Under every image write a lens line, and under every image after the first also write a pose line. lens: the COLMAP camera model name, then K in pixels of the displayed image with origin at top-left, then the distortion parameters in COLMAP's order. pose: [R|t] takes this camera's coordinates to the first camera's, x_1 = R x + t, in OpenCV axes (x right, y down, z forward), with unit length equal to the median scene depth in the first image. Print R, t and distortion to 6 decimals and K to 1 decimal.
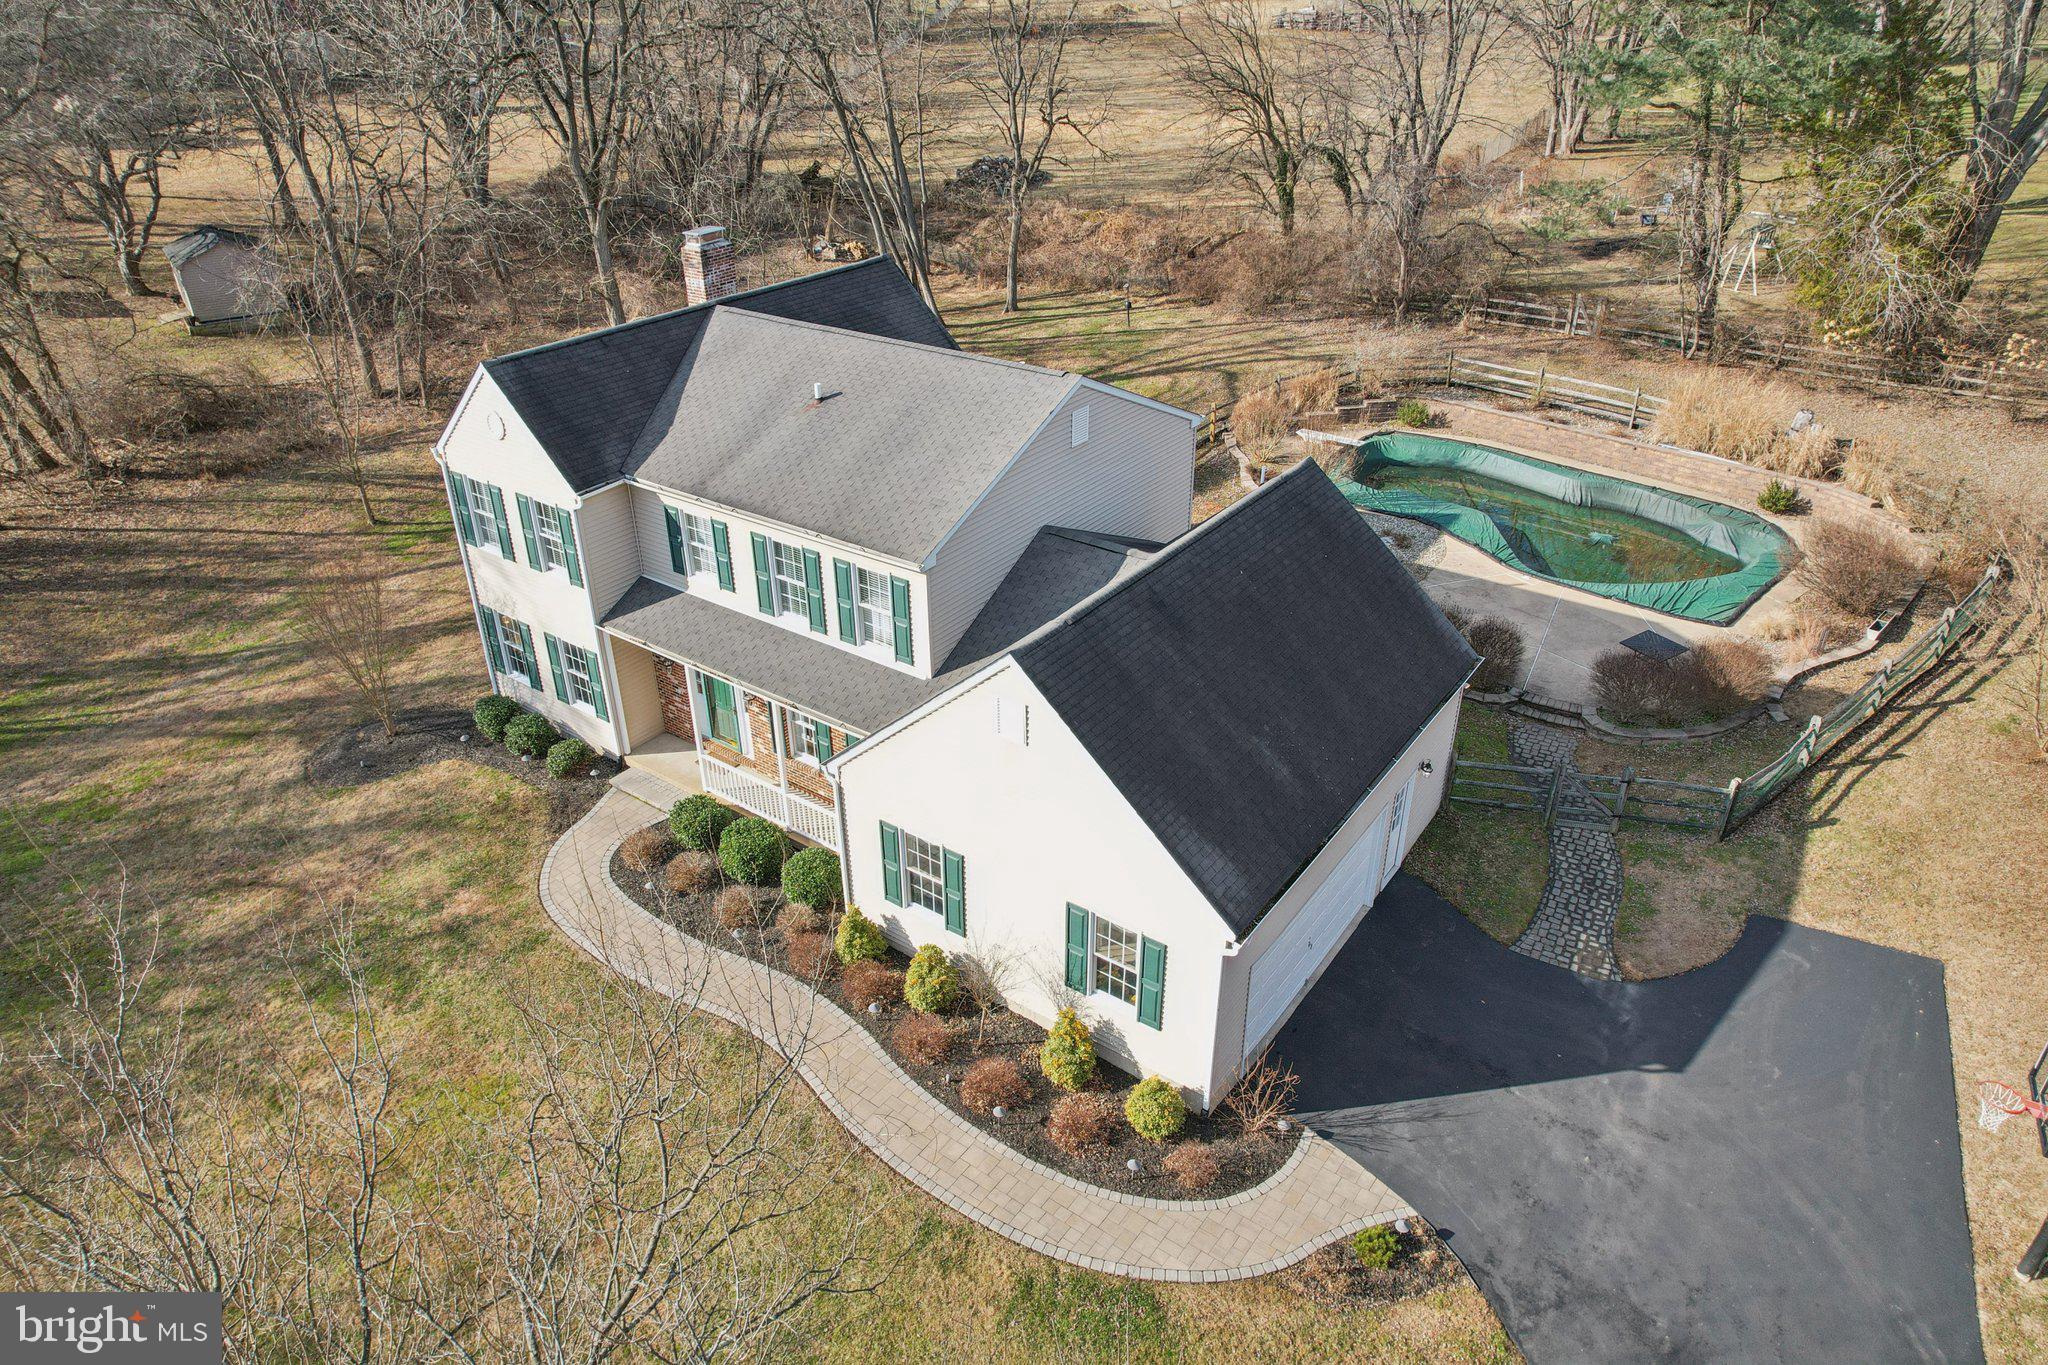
lens RADIAL K [[1305.1, 0, 1032.7], [0, 1305.1, 670.7], [0, 0, 1]] dist [-0.036800, 0.009136]
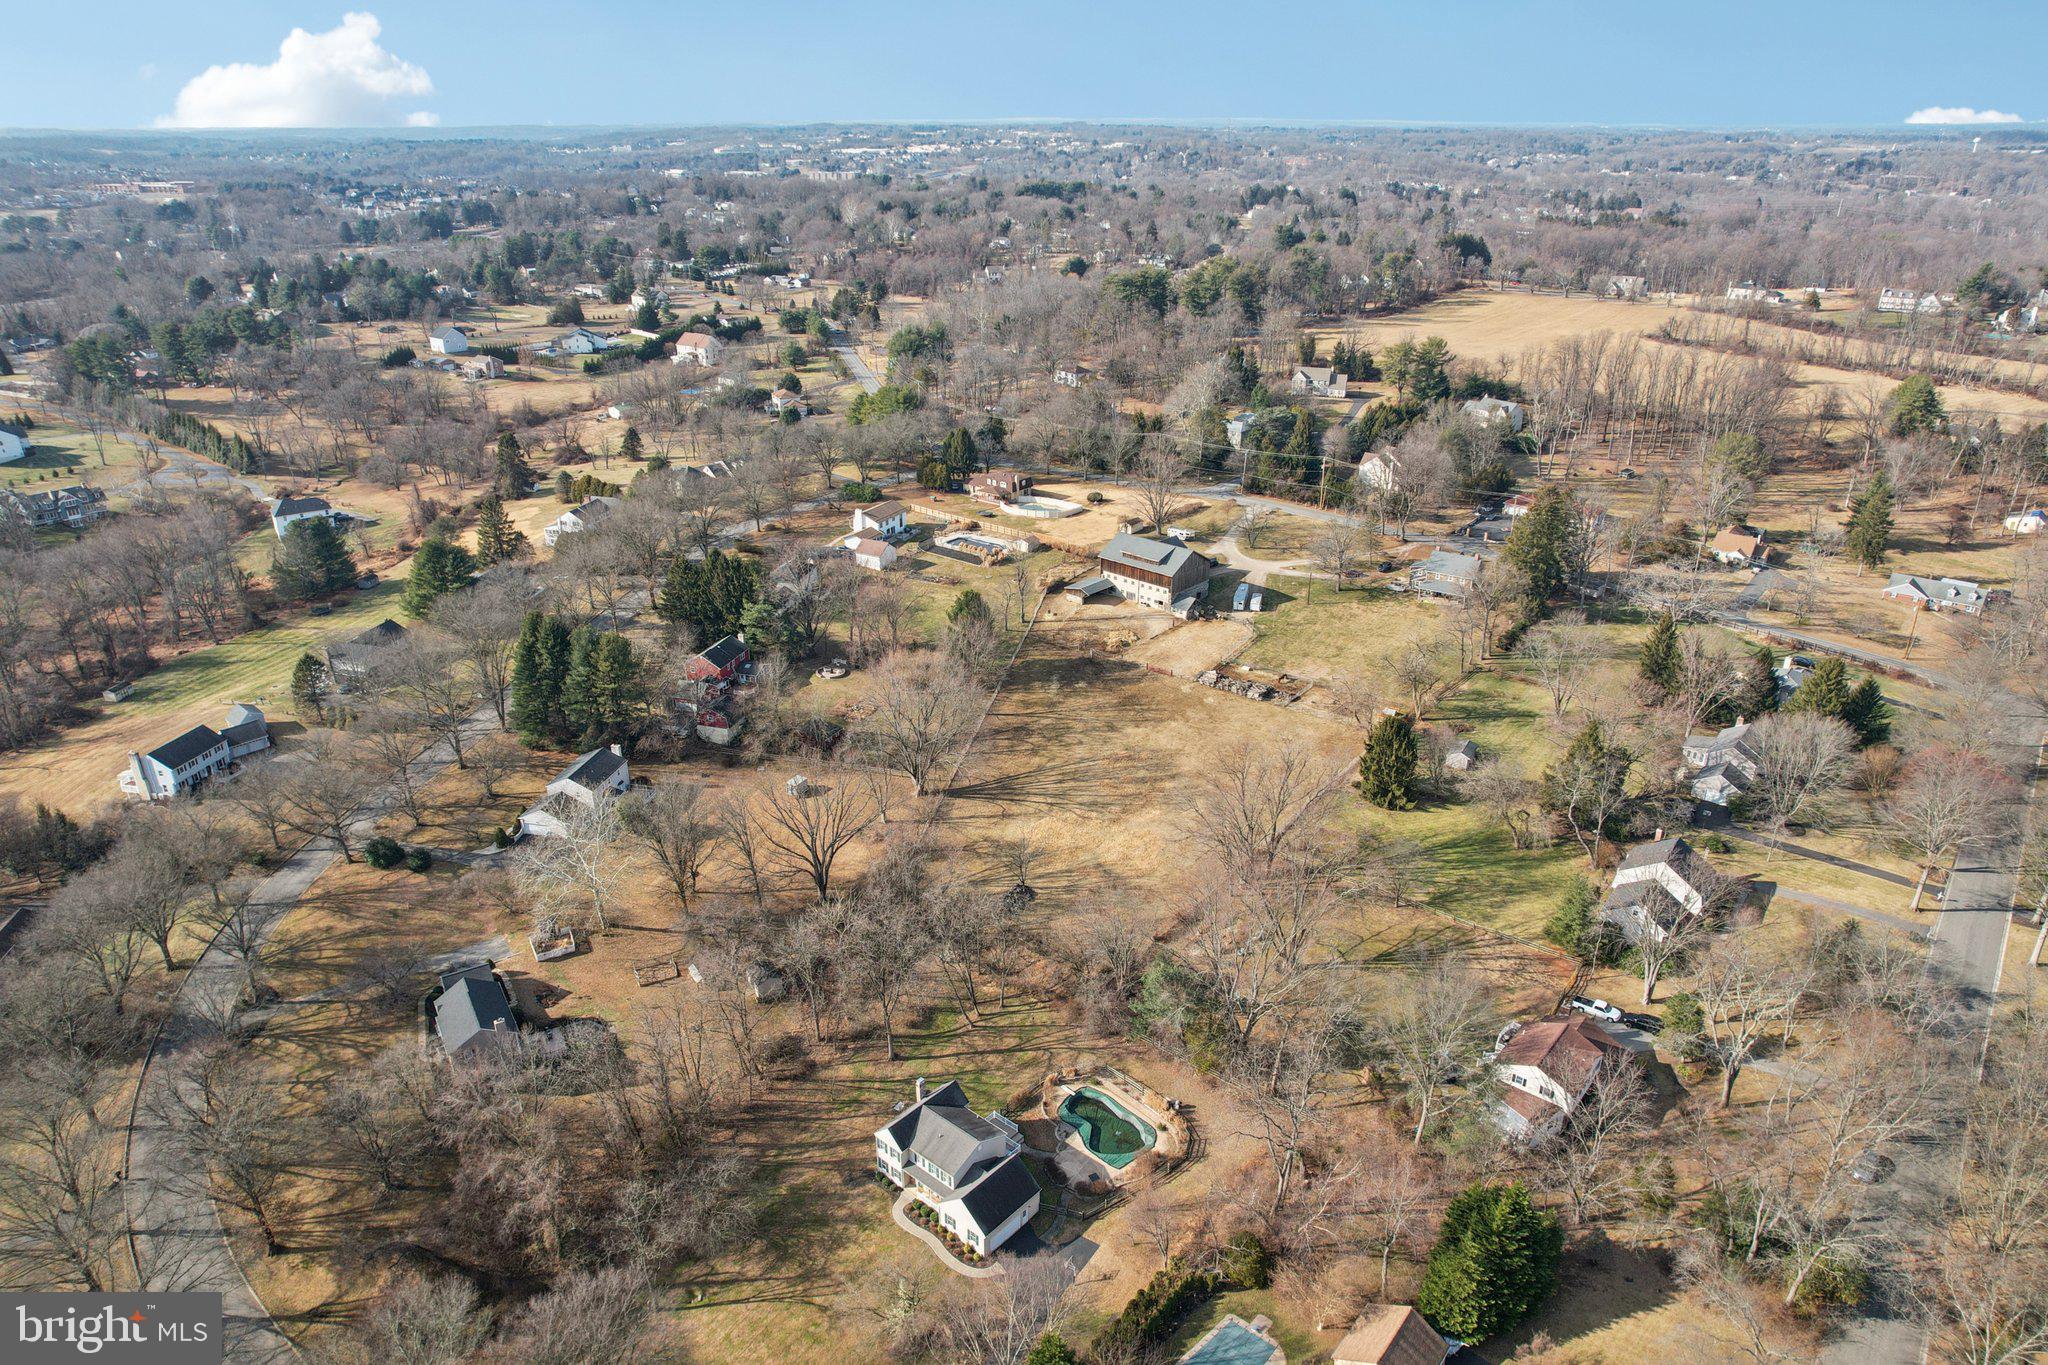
lens RADIAL K [[1305.1, 0, 1028.2], [0, 1305.1, 695.1], [0, 0, 1]] dist [-0.036800, 0.009136]
pose [[0.994544, 0.049049, -0.092063, 0.711411], [-0.057217, 0.994450, -0.088293, -1.751493], [0.087222, 0.093079, 0.991831, -5.231906]]
